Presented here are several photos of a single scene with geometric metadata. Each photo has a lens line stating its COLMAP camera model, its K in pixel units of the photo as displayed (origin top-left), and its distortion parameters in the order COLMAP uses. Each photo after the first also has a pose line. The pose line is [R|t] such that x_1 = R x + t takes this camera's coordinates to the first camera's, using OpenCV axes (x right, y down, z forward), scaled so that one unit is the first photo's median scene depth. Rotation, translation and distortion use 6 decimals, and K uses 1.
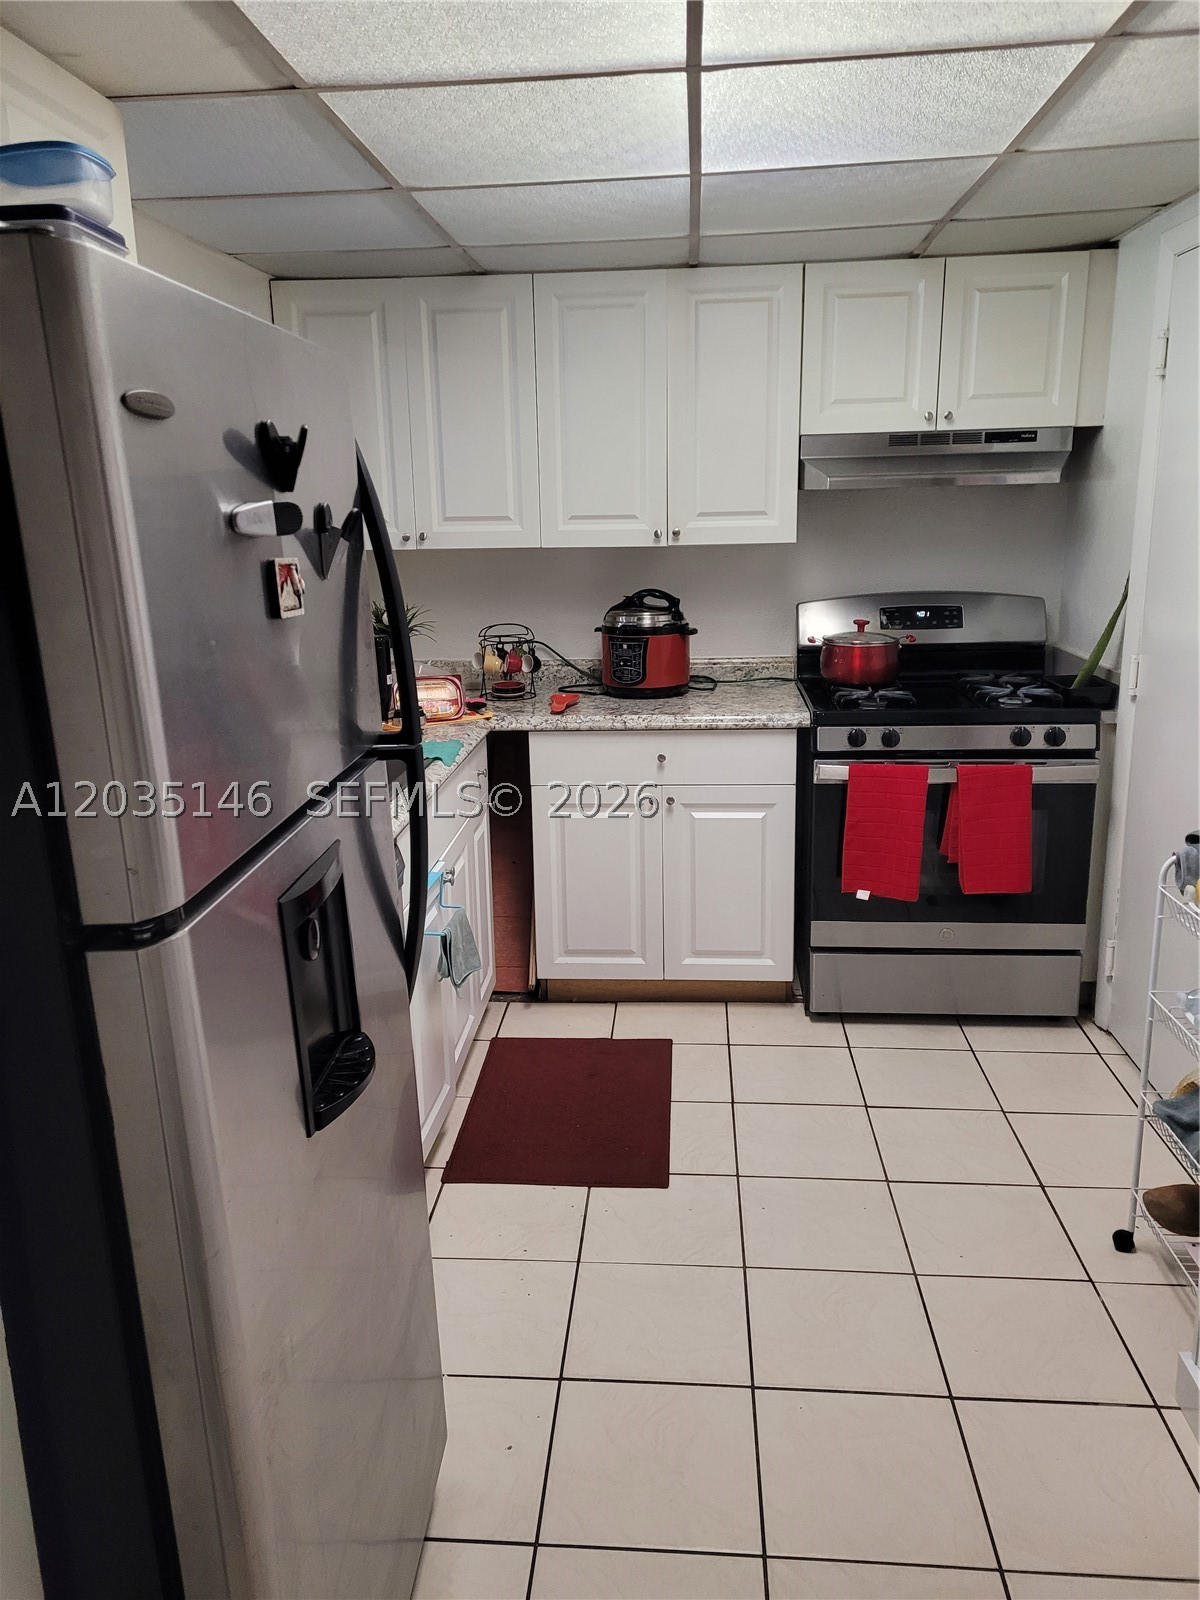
lens RADIAL K [[1181.4, 0, 591.6], [0, 1181.4, 813.1], [0, 0, 1]] dist [0.053888, -0.005411]
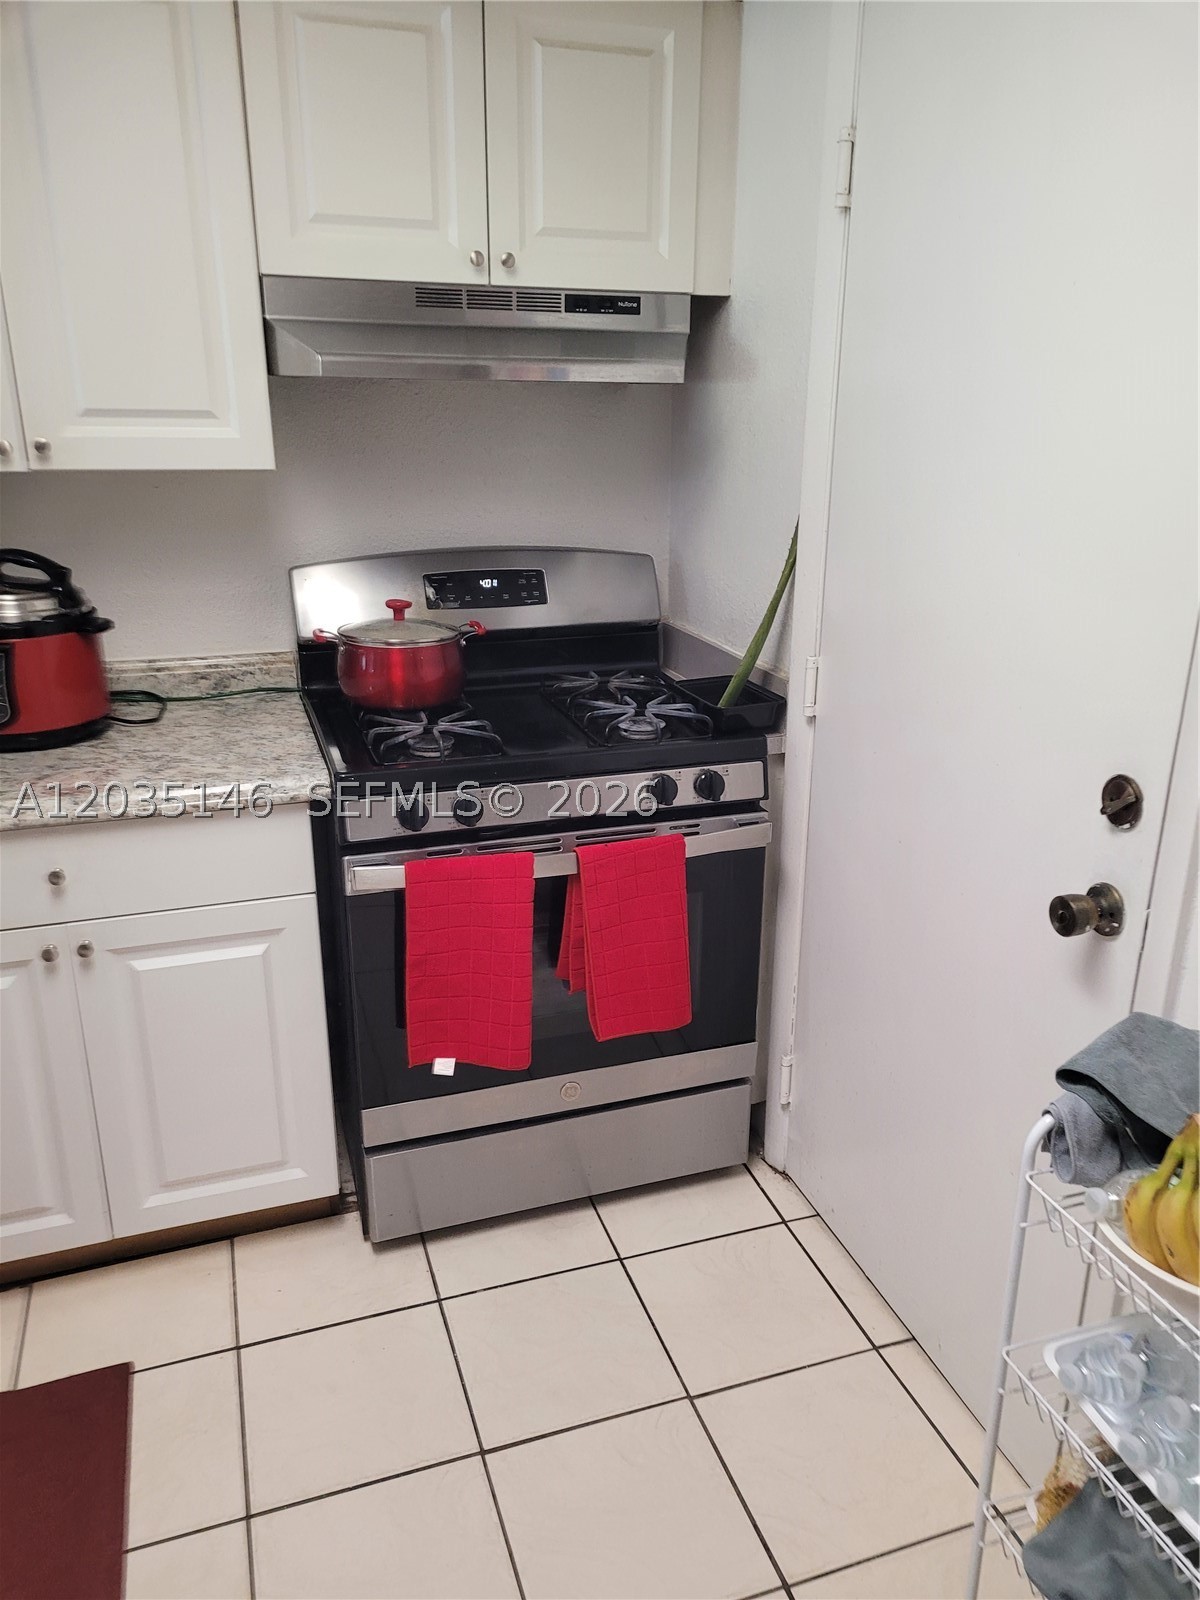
lens RADIAL K [[1181.4, 0, 591.6], [0, 1181.4, 813.1], [0, 0, 1]] dist [0.053888, -0.005411]
pose [[0.920292, -0.102122, 0.377670, 0.079193], [0.072181, 0.993080, 0.092640, -0.105649], [-0.384517, -0.057996, 0.921294, 0.401654]]
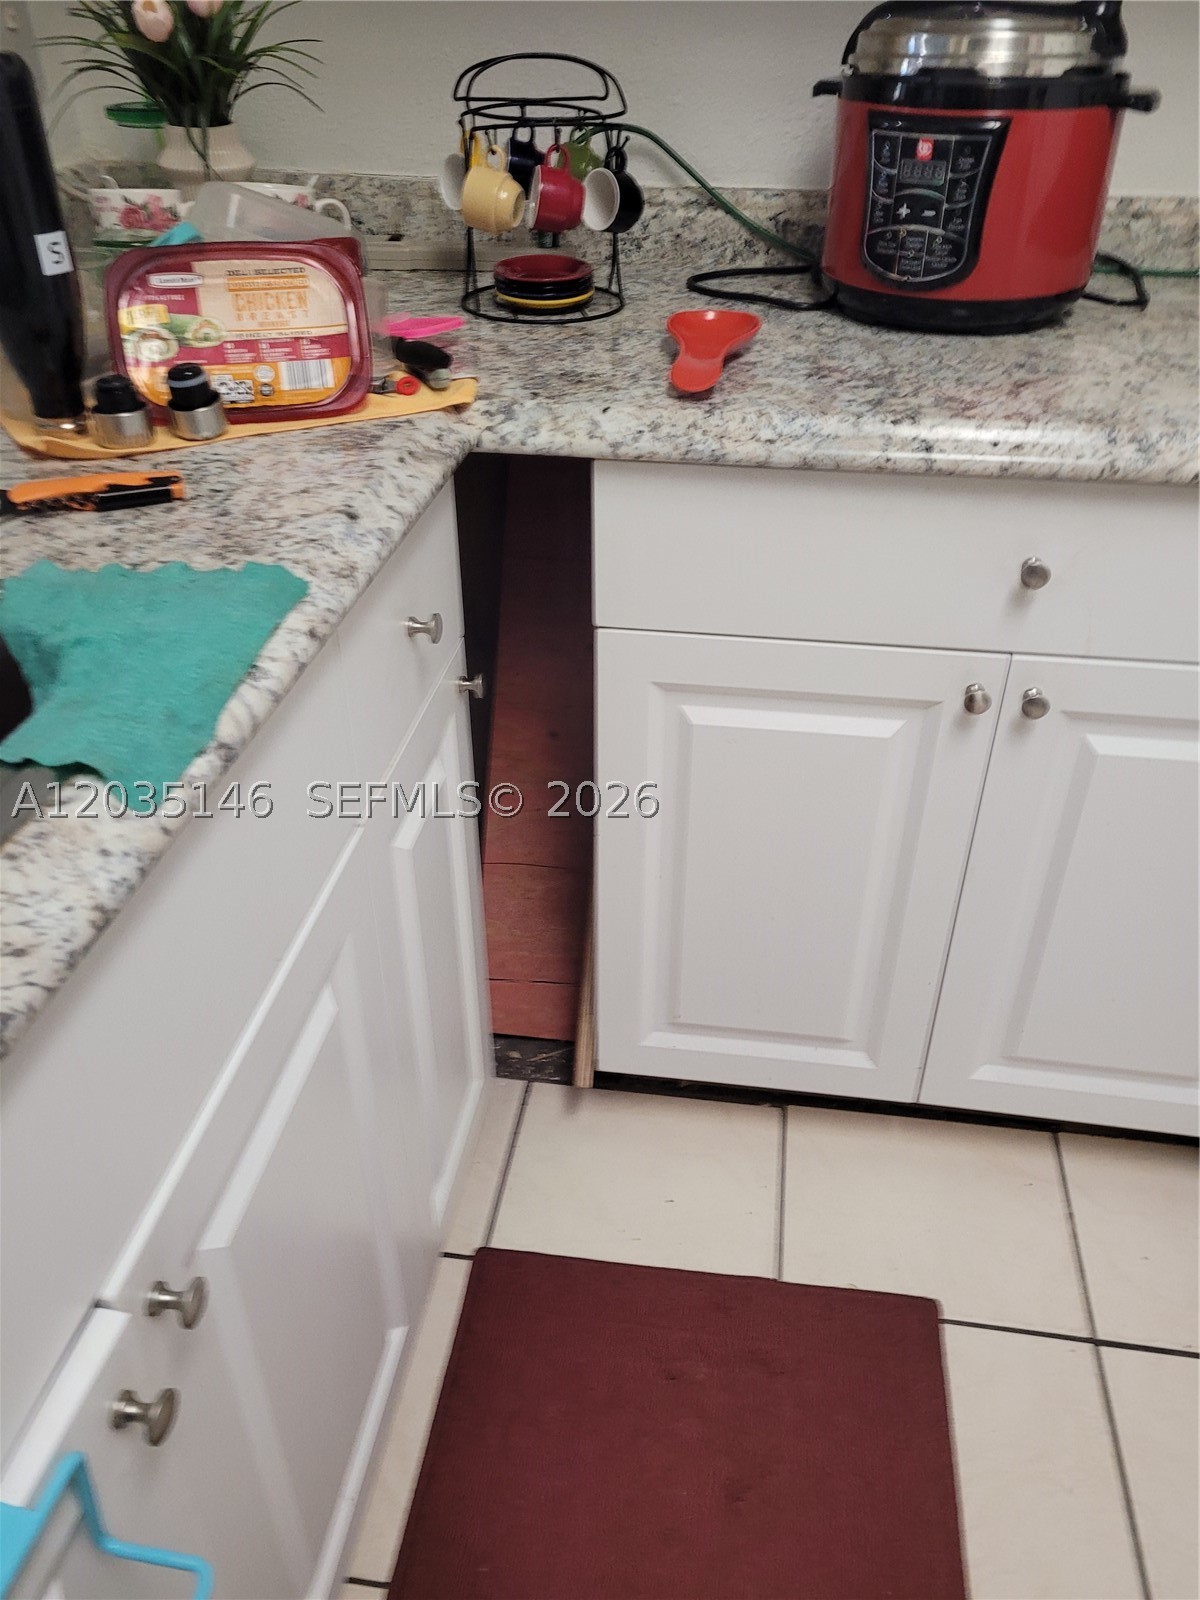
lens RADIAL K [[1204.2, 0, 619.3], [0, 1204.2, 763.5], [0, 0, 1]] dist [0.091071, 0.001470]
pose [[0.998019, 0.055256, -0.030078, -0.032659], [-0.043051, 0.948464, 0.313947, -0.091398], [0.045876, -0.312030, 0.948964, 0.674083]]
